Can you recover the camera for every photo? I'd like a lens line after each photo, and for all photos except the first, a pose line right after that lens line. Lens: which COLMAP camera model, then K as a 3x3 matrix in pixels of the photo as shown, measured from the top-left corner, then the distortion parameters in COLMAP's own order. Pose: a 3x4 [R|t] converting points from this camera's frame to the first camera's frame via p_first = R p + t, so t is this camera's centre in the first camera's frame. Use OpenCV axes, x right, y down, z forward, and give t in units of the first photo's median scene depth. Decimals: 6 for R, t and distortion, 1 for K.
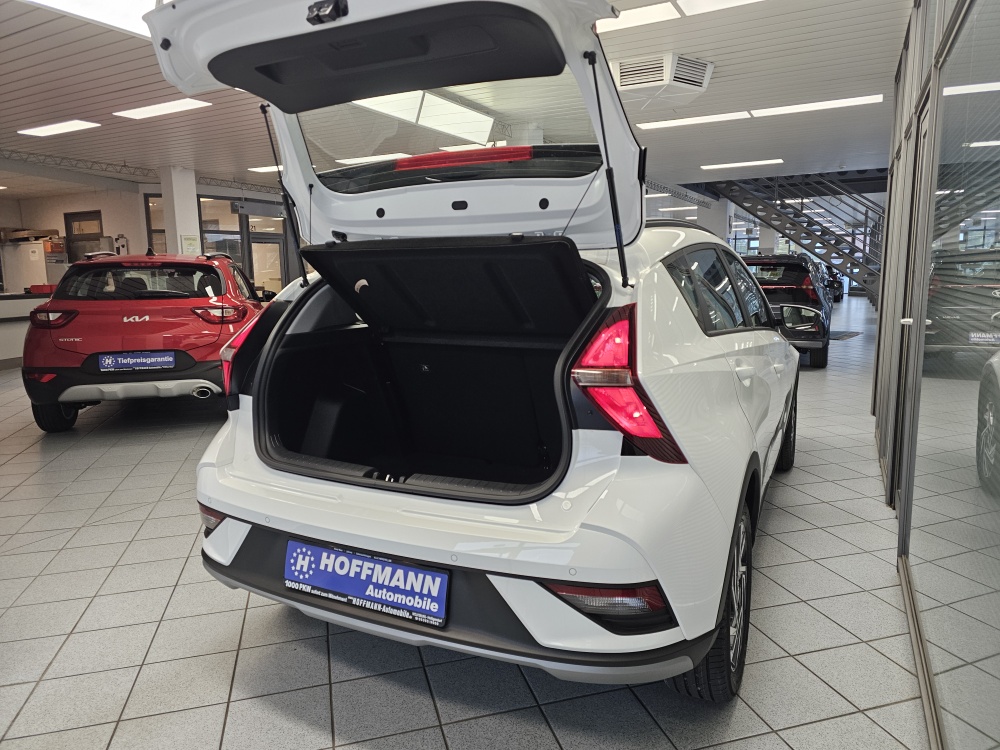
lens RADIAL K [[675.2, 0, 519.2], [0, 675.2, 354.7], [0, 0, 1]] dist [0.055938, -0.058183]
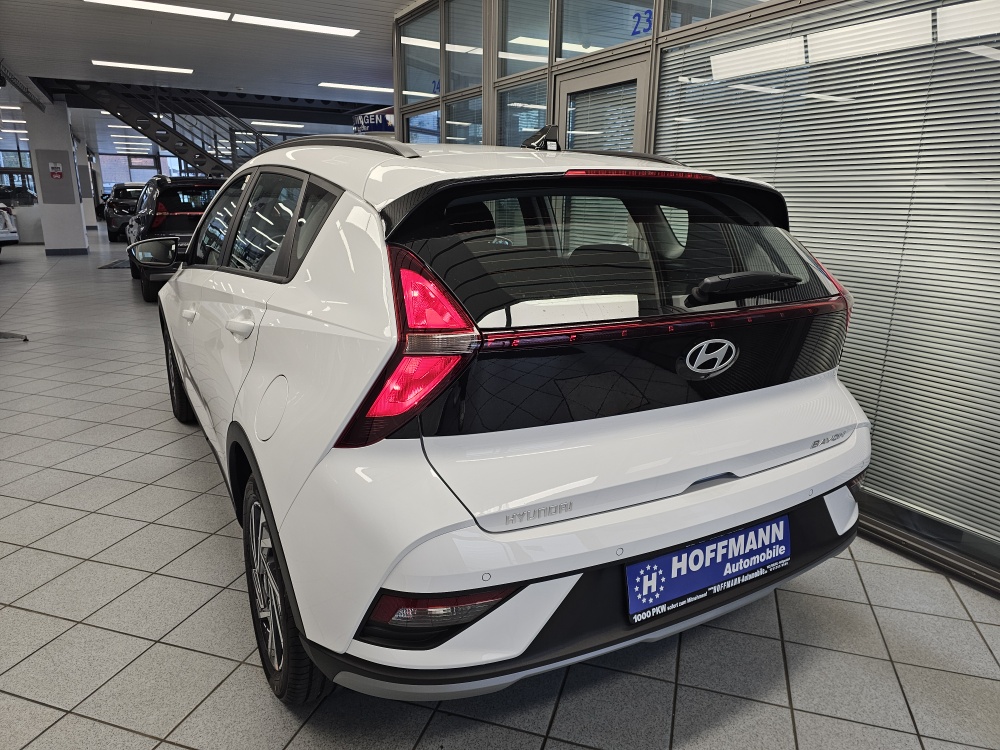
lens RADIAL K [[675.2, 0, 498.9], [0, 675.2, 365.3], [0, 0, 1]] dist [0.055938, -0.058183]
pose [[0.544966, -0.180060, 0.818896, -1.041686], [0.078102, 0.983324, 0.164238, -0.088008], [-0.834813, -0.025547, 0.549941, 0.740206]]
